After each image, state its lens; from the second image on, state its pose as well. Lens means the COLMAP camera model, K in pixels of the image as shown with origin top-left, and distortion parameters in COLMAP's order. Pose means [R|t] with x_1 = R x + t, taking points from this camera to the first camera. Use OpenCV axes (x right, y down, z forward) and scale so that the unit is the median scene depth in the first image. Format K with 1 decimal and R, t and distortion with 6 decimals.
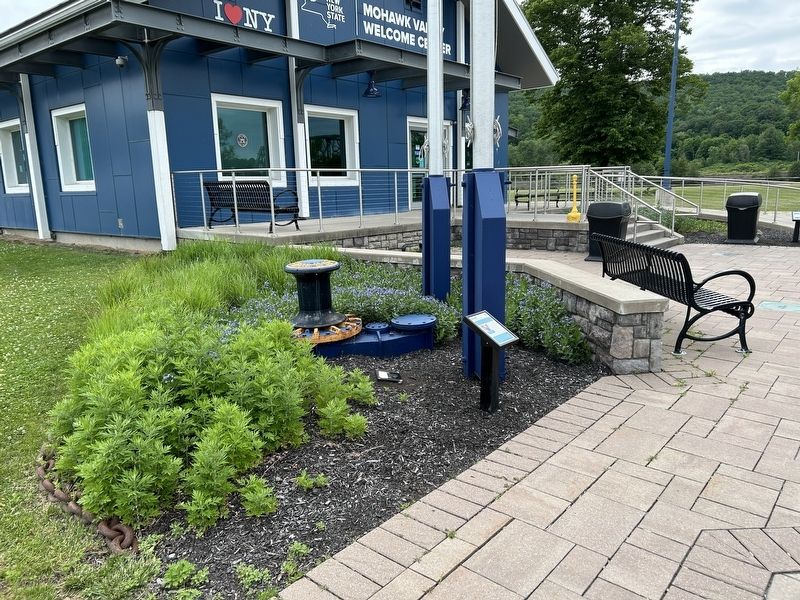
lens RADIAL K [[601.8, 0, 400.0], [0, 601.8, 300.0], [0, 0, 1]] dist [0.038528, -0.039588]
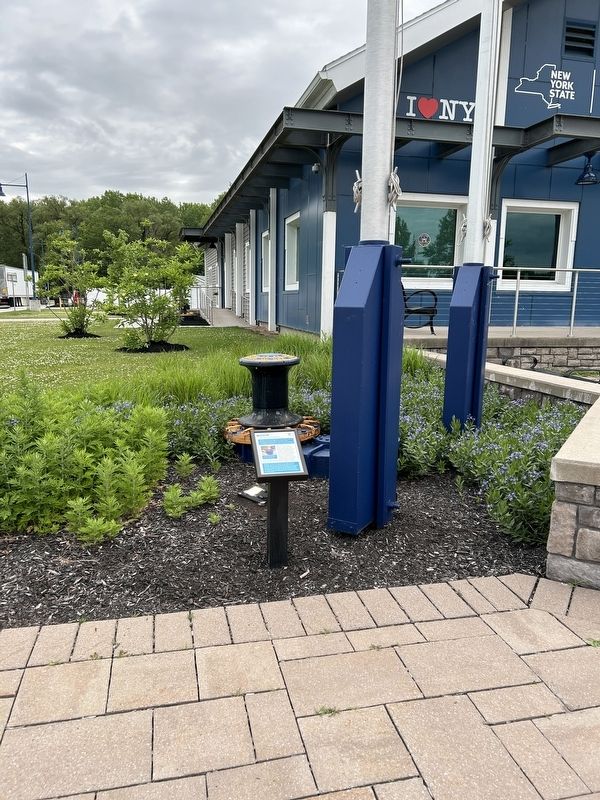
lens RADIAL K [[601.8, 0, 300.0], [0, 601.8, 400.0], [0, 0, 1]] dist [0.038528, -0.039588]
pose [[0.798862, 0.134390, -0.586310, 0.190936], [-0.144460, 0.989060, 0.029875, -0.013733], [0.583910, 0.060832, 0.809536, 0.134590]]
